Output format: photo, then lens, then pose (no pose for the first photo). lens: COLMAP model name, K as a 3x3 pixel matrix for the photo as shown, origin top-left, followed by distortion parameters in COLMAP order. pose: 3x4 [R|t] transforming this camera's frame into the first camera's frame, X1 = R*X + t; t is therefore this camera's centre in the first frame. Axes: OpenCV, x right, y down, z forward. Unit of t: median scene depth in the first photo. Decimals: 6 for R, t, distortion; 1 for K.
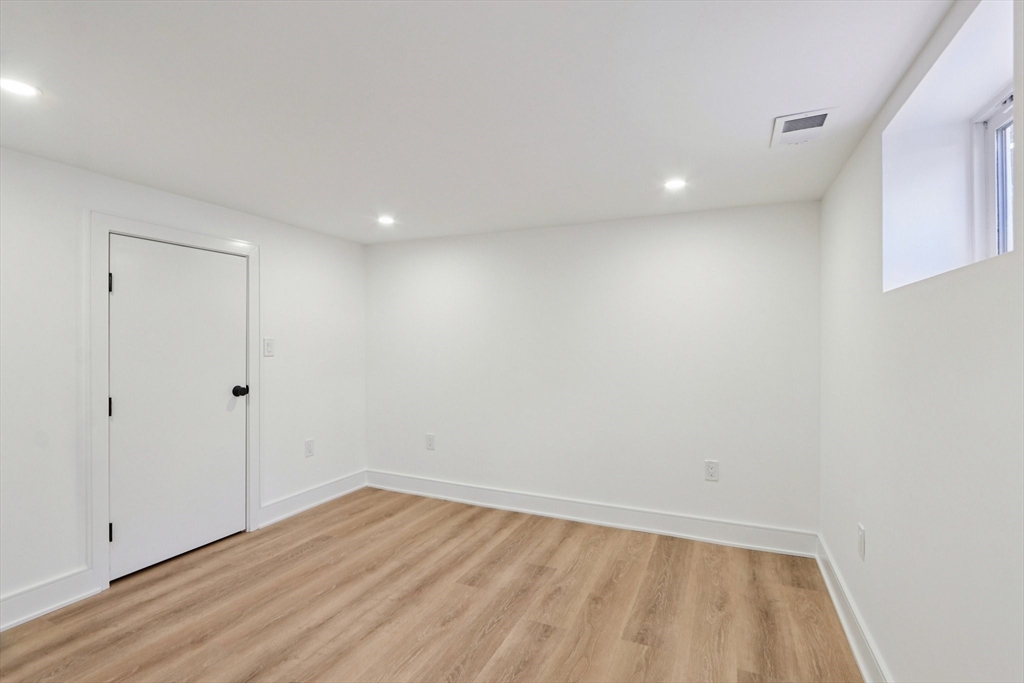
lens RADIAL K [[482.0, 0, 507.4], [0, 482.0, 340.8], [0, 0, 1]] dist [-0.004691, -0.000233]
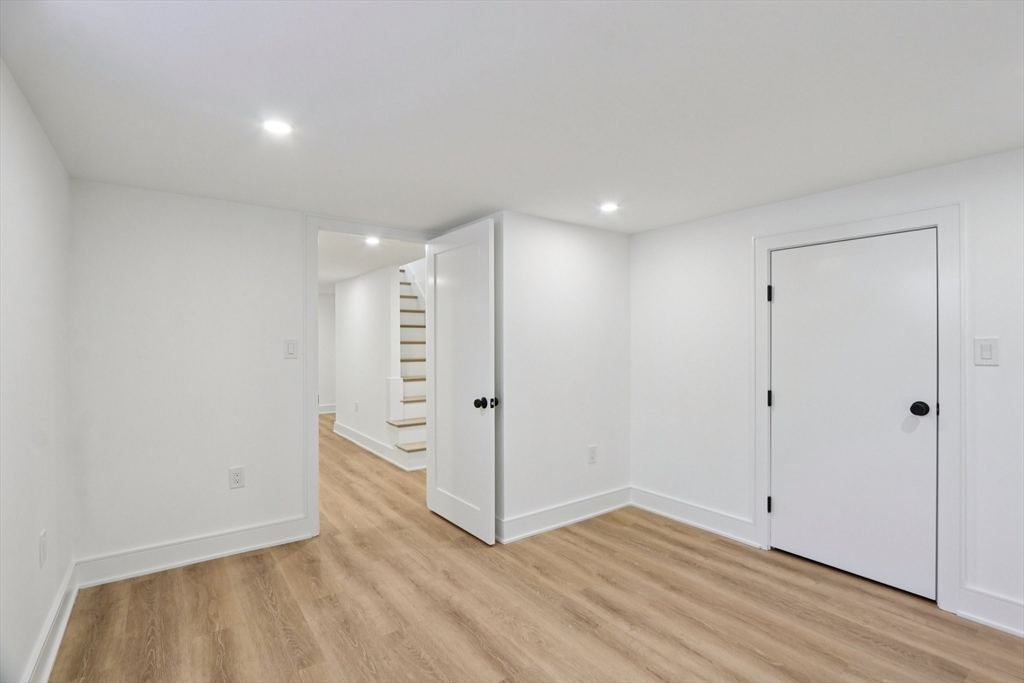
lens RADIAL K [[482.0, 0, 507.4], [0, 482.0, 340.8], [0, 0, 1]] dist [-0.004691, -0.000233]
pose [[-0.487036, -0.004694, -0.873369, 0.513204], [0.000481, 0.999984, -0.005642, 0.002485], [0.873382, -0.003168, -0.487026, 0.994456]]
